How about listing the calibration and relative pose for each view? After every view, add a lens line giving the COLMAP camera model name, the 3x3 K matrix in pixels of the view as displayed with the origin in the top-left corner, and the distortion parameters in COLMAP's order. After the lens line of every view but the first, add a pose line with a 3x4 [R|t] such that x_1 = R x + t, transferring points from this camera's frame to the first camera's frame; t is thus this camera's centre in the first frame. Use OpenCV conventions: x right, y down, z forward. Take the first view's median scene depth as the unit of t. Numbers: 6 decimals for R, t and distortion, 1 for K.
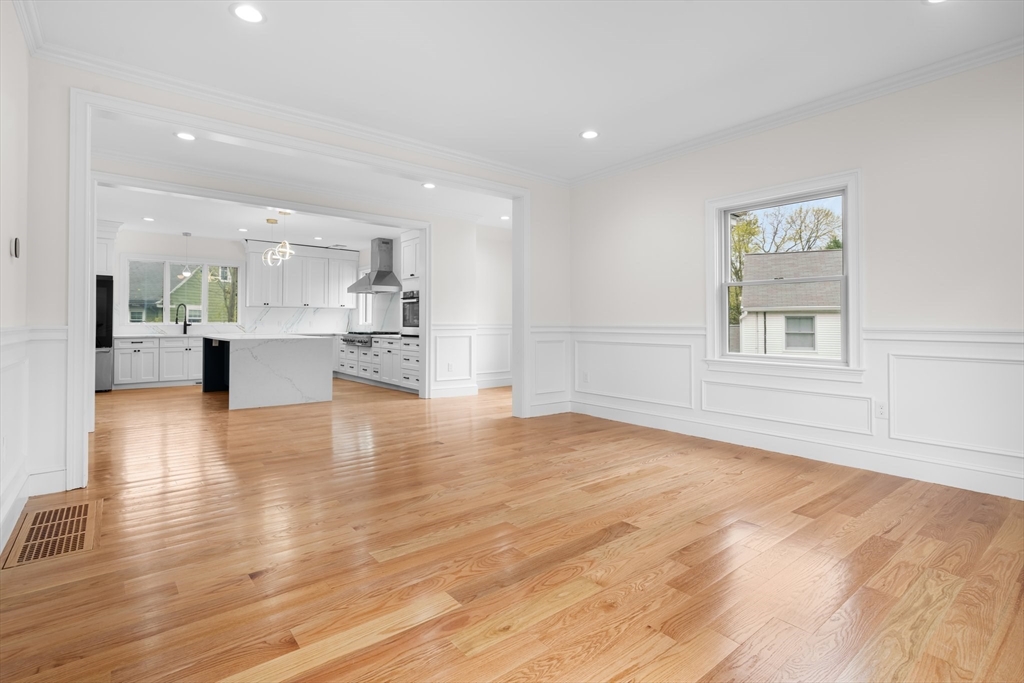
lens RADIAL K [[499.5, 0, 513.1], [0, 499.5, 316.7], [0, 0, 1]] dist [0.000686, 0.000022]
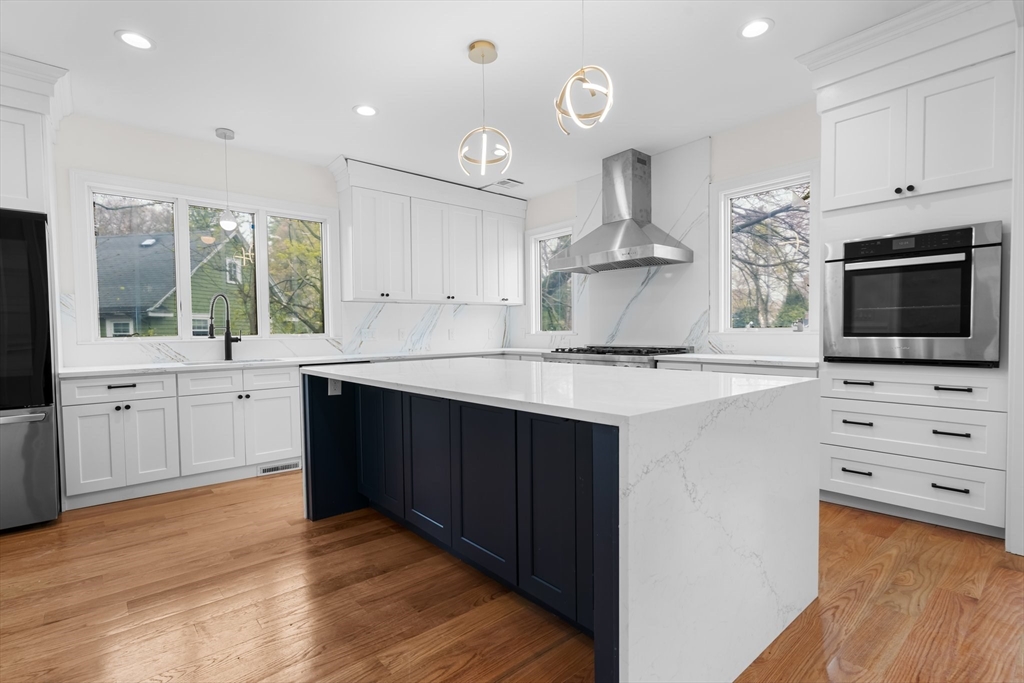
lens RADIAL K [[488.4, 0, 510.0], [0, 488.4, 346.4], [0, 0, 1]] dist [0.000541, 0.000105]
pose [[0.999568, -0.017521, 0.023593, -0.408891], [0.016476, 0.998904, 0.043802, 0.006754], [-0.024335, -0.043395, 0.998762, 0.547069]]
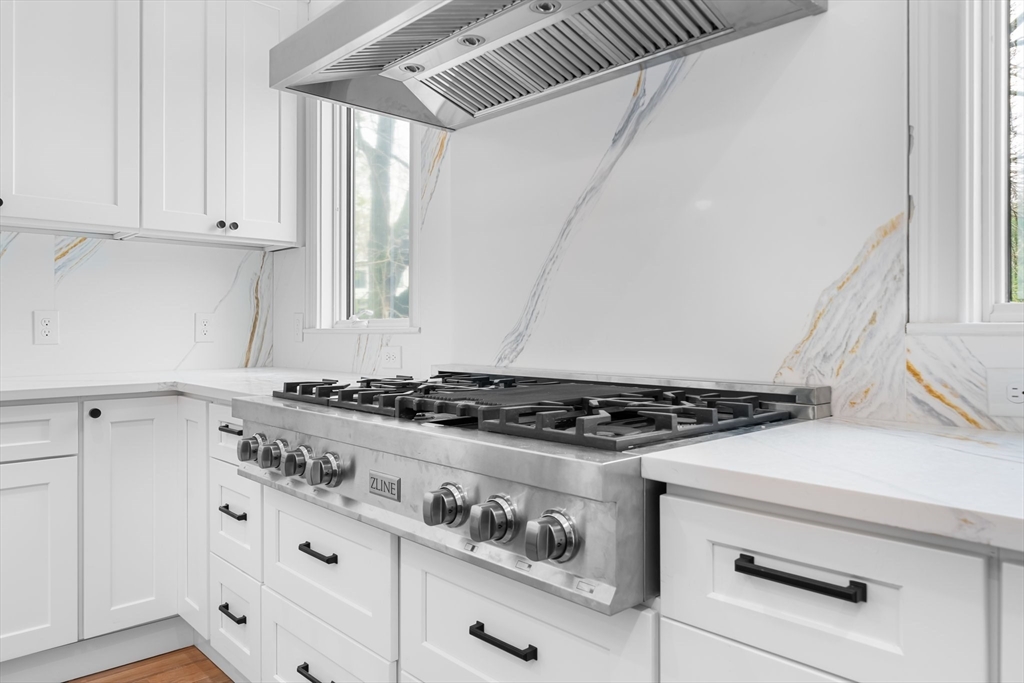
lens RADIAL K [[697.4, 0, 511.7], [0, 697.4, 328.8], [0, 0, 1]] dist [0.002490, 0.000852]
pose [[0.996989, -0.005044, 0.077374, -0.301785], [0.004166, 0.999925, 0.011504, 0.015703], [-0.077426, -0.011147, 0.996936, 0.864715]]
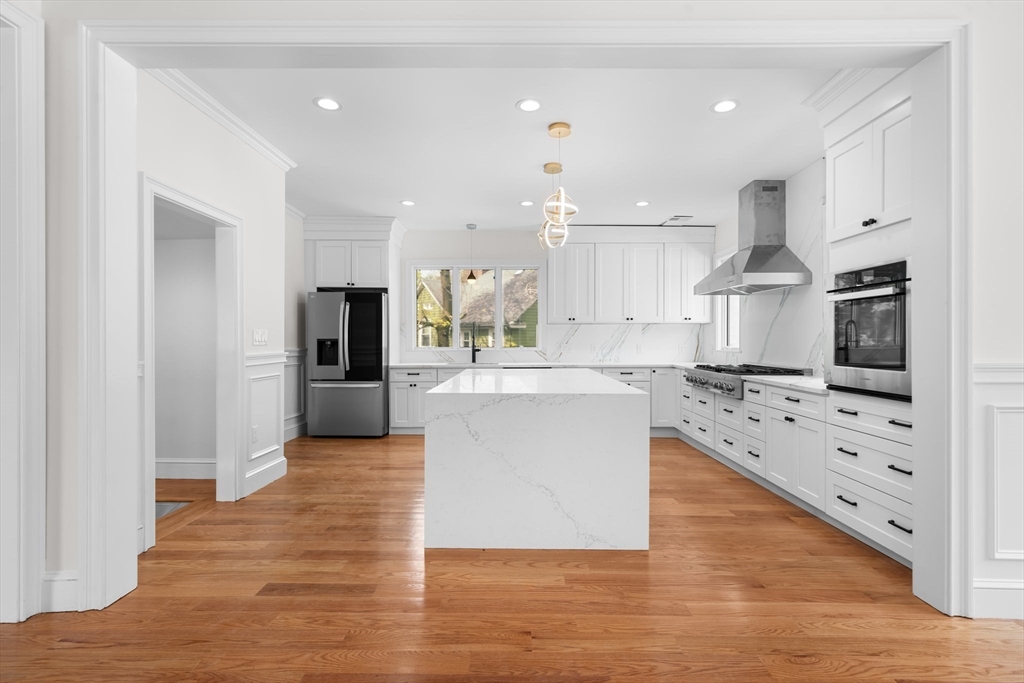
lens RADIAL K [[494.2, 0, 509.1], [0, 494.2, 340.4], [0, 0, 1]] dist [-0.001666, -0.000138]
pose [[0.768229, -0.003382, -0.640166, -0.144946], [0.011714, 0.999893, 0.008775, -0.004042], [0.640068, -0.014240, 0.768187, 0.468864]]
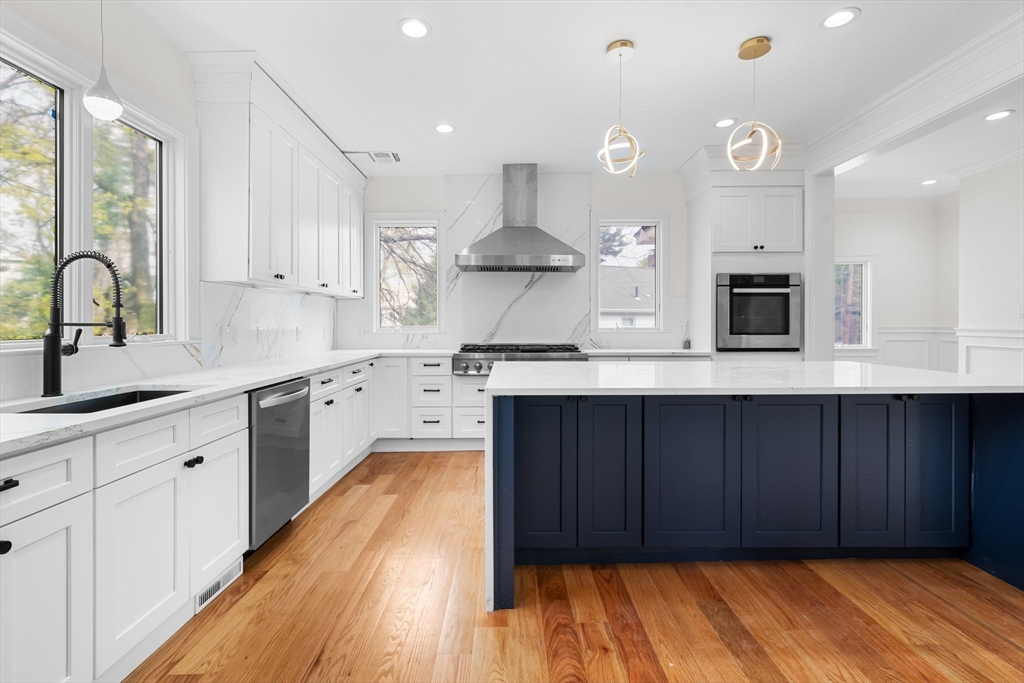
lens RADIAL K [[479.9, 0, 510.8], [0, 479.9, 324.4], [0, 0, 1]] dist [0.001023, 0.000428]
pose [[0.626668, -0.008291, 0.779242, -0.692427], [-0.004294, 0.999891, 0.014092, 0.001503], [-0.779274, -0.012177, 0.626565, 0.724843]]
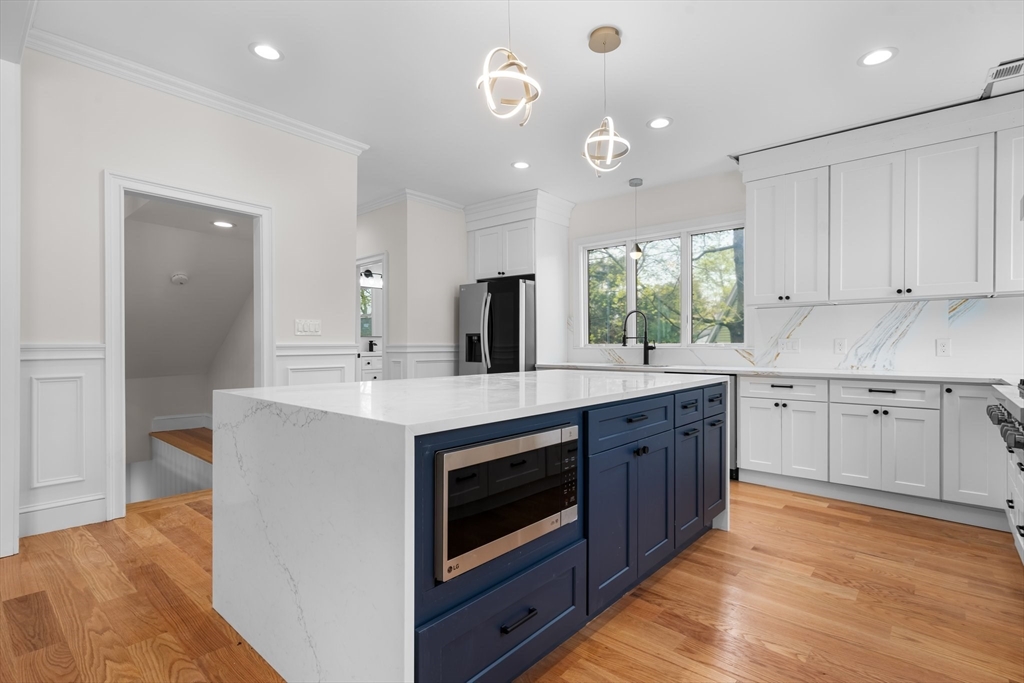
lens RADIAL K [[488.4, 0, 510.0], [0, 488.4, 346.4], [0, 0, 1]] dist [0.000541, 0.000105]
pose [[0.171123, -0.000137, -0.985250, -0.145813], [0.011597, 0.999931, 0.001875, 0.011910], [0.985181, -0.011746, 0.171113, 0.756966]]
